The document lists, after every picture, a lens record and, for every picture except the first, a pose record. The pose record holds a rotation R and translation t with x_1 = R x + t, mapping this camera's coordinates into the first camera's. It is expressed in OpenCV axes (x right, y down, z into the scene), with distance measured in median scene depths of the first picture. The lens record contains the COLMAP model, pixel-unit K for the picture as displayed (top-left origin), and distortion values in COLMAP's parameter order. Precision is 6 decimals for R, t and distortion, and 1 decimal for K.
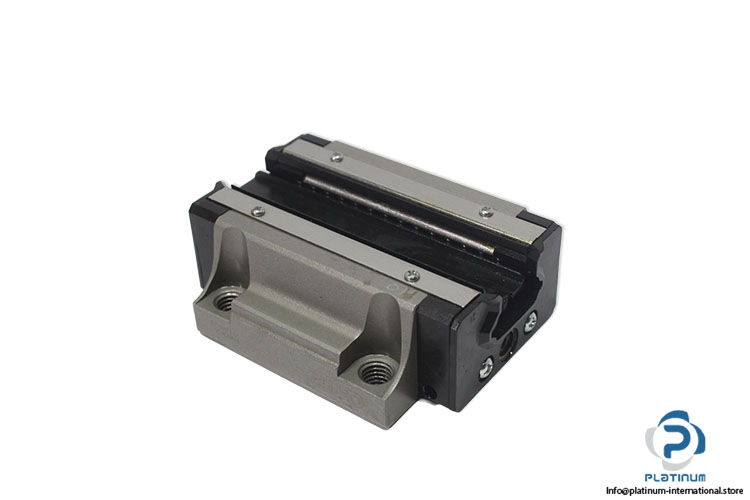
lens RADIAL K [[1148.0, 0, 374.8], [0, 1148.0, 250.2], [0, 0, 1]] dist [0.016519, 0.000000]
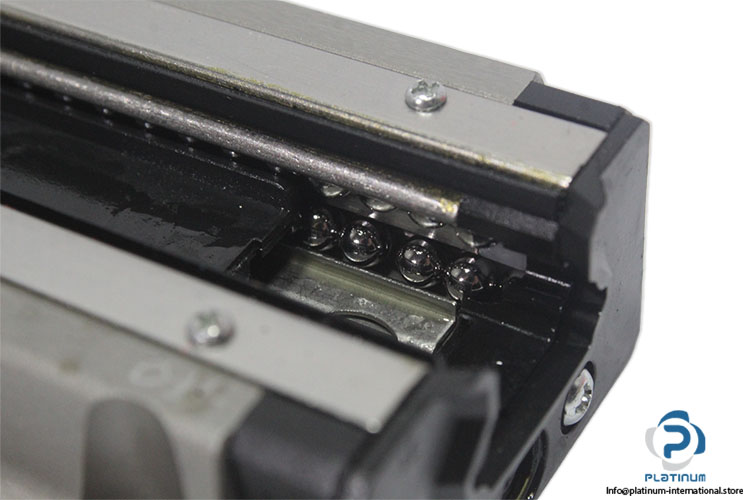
lens RADIAL K [[1930.2, 0, 375.3], [0, 1930.2, 249.8], [0, 0, 1]] dist [0.056248, 0.000000]
pose [[0.994340, -0.091717, 0.053628, 0.048285], [0.087389, 0.993105, 0.078133, -0.035390], [-0.060424, -0.073004, 0.995500, 0.436558]]
